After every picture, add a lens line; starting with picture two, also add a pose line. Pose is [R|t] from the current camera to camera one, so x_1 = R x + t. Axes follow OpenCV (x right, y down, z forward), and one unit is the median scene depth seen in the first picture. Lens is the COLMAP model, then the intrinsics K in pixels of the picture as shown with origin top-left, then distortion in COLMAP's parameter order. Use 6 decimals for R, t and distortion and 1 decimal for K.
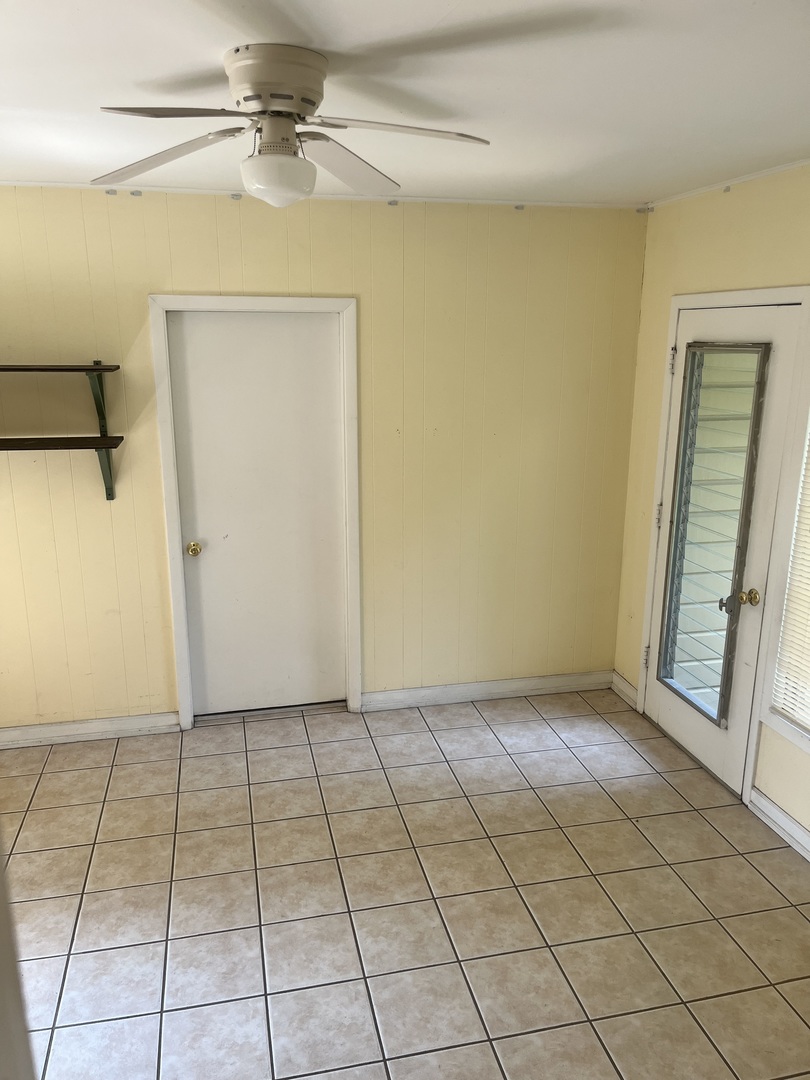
lens RADIAL K [[819.6, 0, 405.8], [0, 819.6, 540.8], [0, 0, 1]] dist [0.053095, -0.067301]
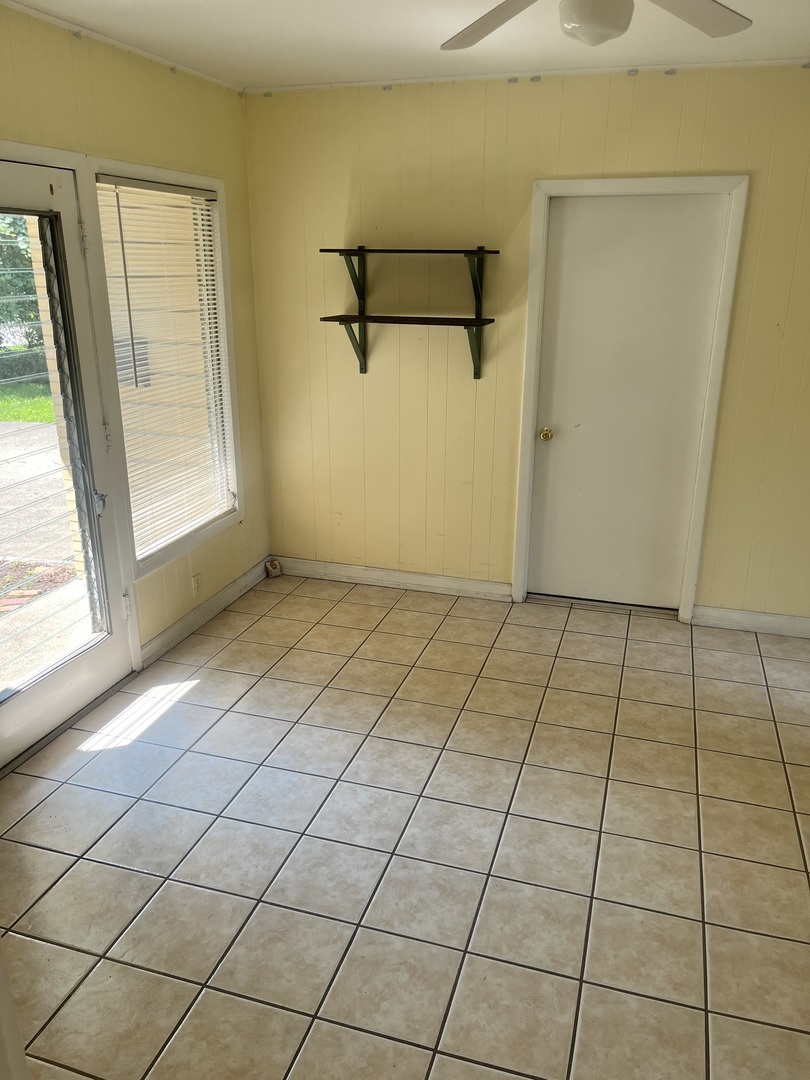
lens RADIAL K [[819.6, 0, 401.0], [0, 819.6, 538.8], [0, 0, 1]] dist [0.053095, -0.067301]
pose [[0.863880, 0.163268, -0.476503, 0.120106], [-0.127595, 0.986087, 0.106546, 0.062382], [0.487269, -0.031243, 0.872693, -0.010476]]
